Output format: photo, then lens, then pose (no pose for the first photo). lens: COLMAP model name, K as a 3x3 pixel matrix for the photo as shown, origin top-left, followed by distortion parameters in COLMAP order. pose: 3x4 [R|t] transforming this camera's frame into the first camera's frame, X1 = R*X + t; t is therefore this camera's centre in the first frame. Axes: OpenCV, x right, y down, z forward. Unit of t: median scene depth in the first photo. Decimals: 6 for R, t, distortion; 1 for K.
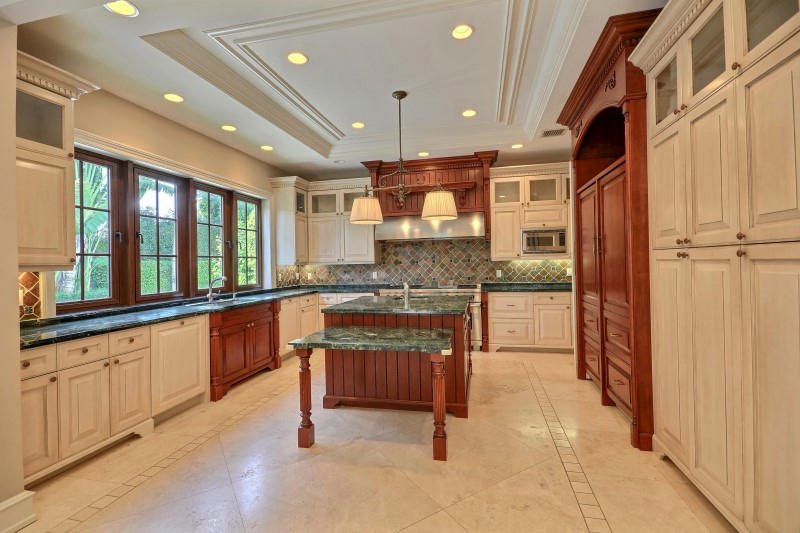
lens RADIAL K [[369.5, 0, 402.9], [0, 369.5, 262.6], [0, 0, 1]] dist [0.000542, 0.000142]
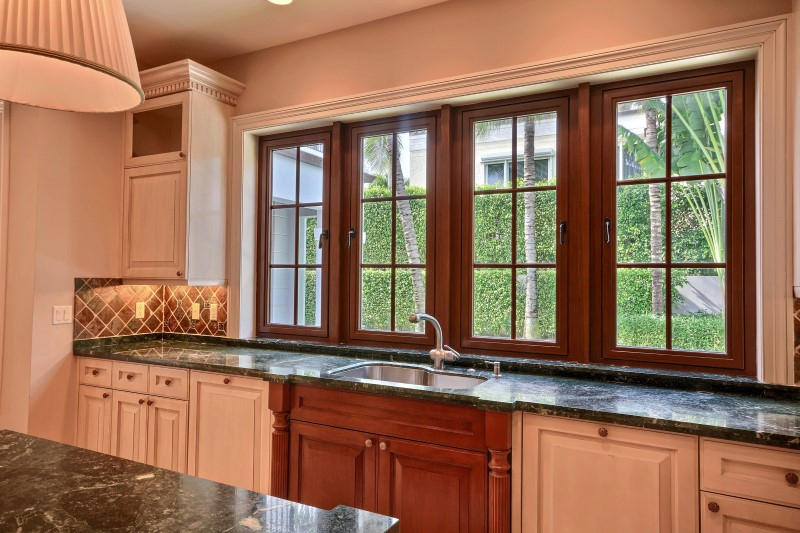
lens RADIAL K [[526.6, 0, 400.0], [0, 526.6, 266.5], [0, 0, 1]] dist [0.004445, 0.001027]
pose [[-0.267287, -0.017090, -0.963465, 0.081820], [-0.007910, 0.999848, -0.015541, -0.003825], [0.963584, 0.003467, -0.267382, 0.902557]]
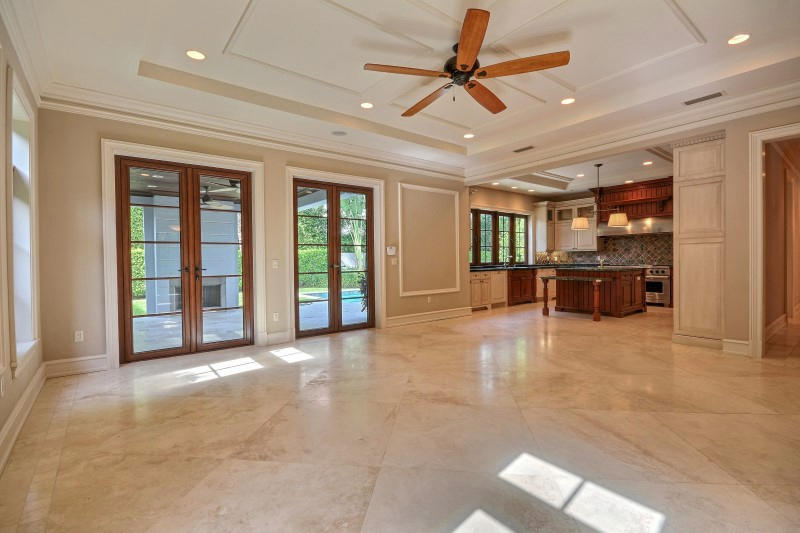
lens RADIAL K [[369.5, 0, 402.9], [0, 369.5, 262.6], [0, 0, 1]] dist [0.000542, 0.000142]
pose [[0.780883, 0.016687, -0.624454, 0.289068], [-0.003544, 0.999745, 0.022284, 0.023565], [0.624667, -0.015188, 0.780744, -0.842318]]
